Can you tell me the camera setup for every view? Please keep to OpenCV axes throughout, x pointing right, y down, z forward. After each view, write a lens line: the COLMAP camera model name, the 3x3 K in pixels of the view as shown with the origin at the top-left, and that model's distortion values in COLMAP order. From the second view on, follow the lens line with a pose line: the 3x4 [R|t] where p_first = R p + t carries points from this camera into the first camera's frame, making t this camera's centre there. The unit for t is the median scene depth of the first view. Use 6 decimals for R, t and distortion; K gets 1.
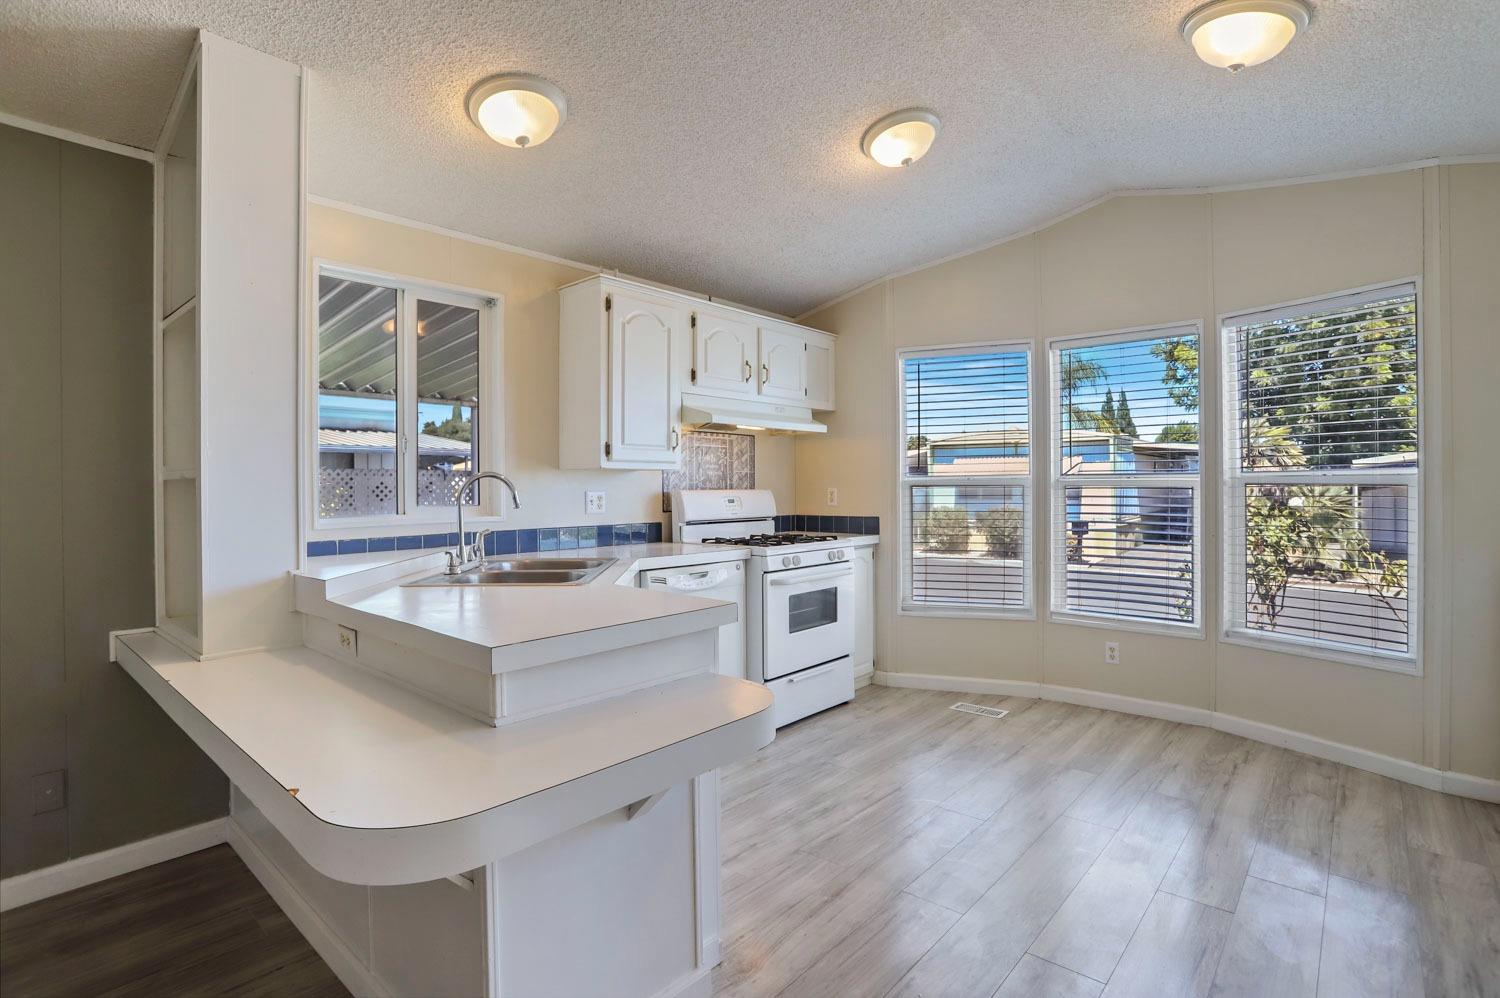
lens RADIAL K [[734.8, 0, 756.3], [0, 734.8, 498.2], [0, 0, 1]] dist [-0.051751, 0.016284]
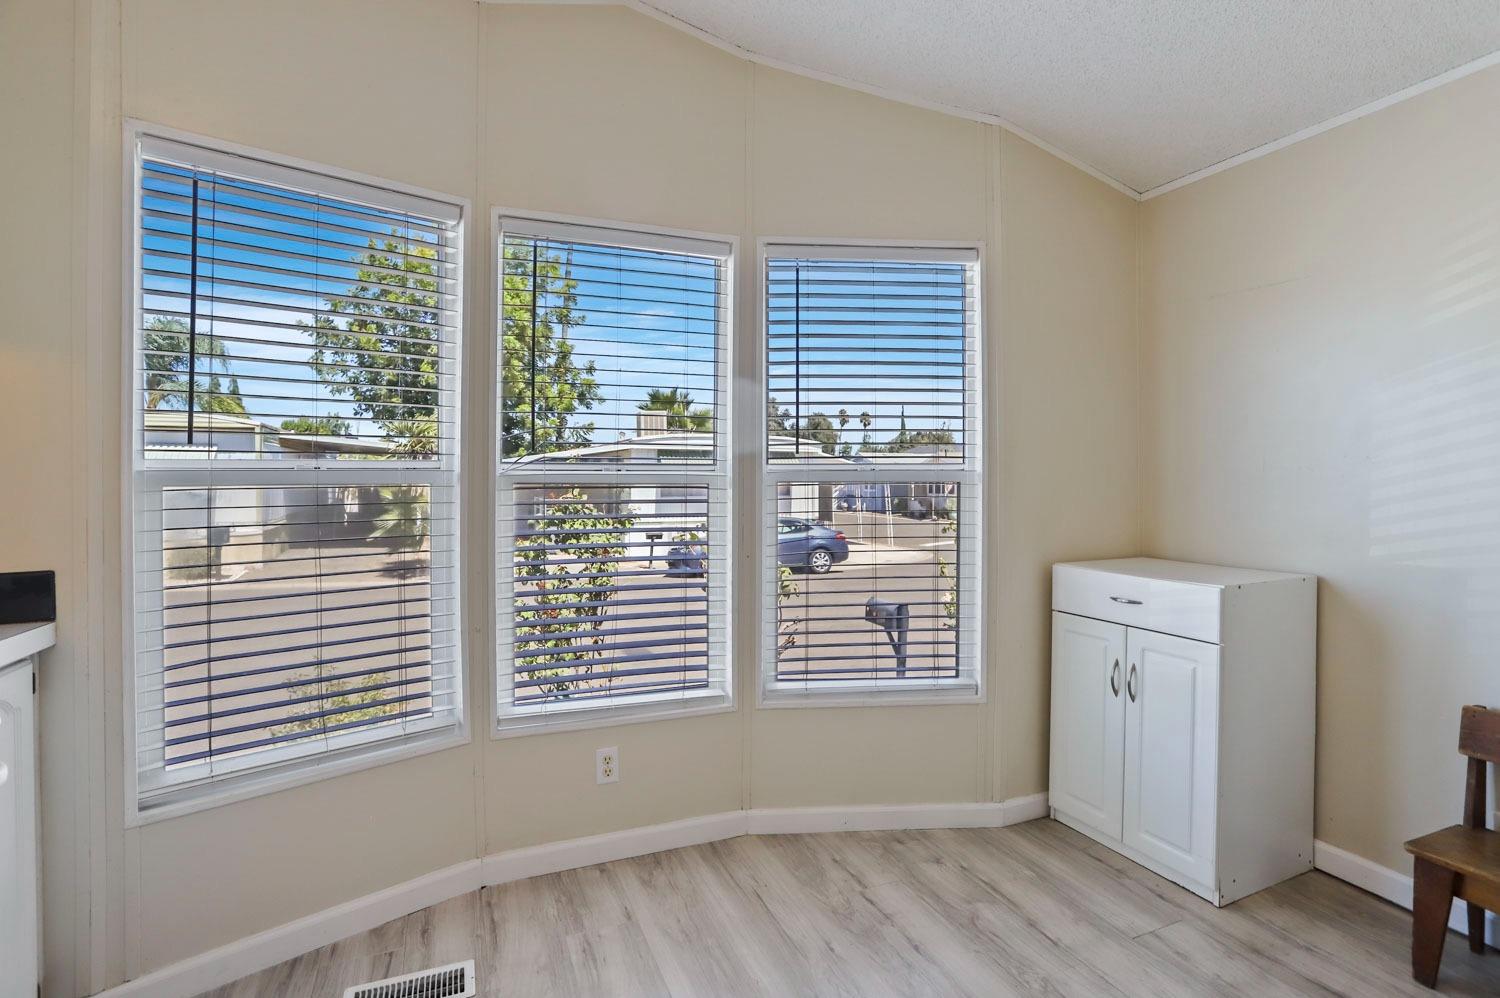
lens RADIAL K [[734.8, 0, 763.7], [0, 734.8, 482.8], [0, 0, 1]] dist [-0.051751, 0.016284]
pose [[0.440221, 0.001093, 0.897889, 0.010840], [0.015339, 0.999844, -0.008738, -0.011532], [-0.897758, 0.017619, 0.440136, 0.630069]]
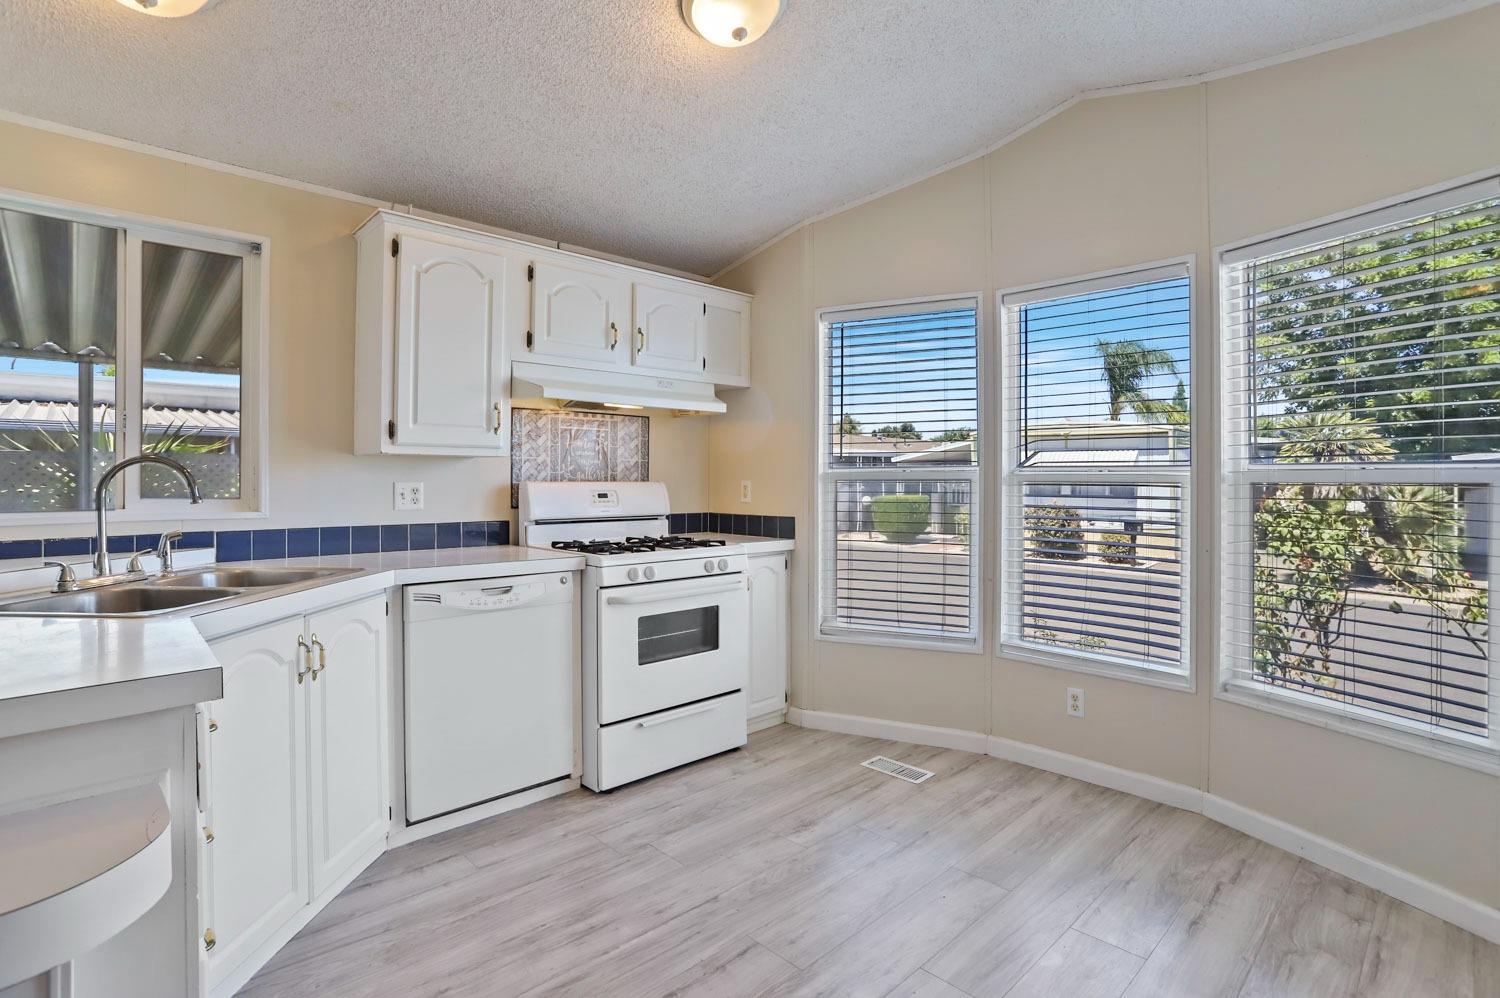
lens RADIAL K [[734.8, 0, 750.3], [0, 734.8, 488.0], [0, 0, 1]] dist [-0.051751, 0.016284]
pose [[0.996012, 0.011027, -0.088539, 0.221716], [-0.011400, 0.999928, -0.003709, -0.003984], [0.088492, 0.004703, 0.996066, 0.218480]]
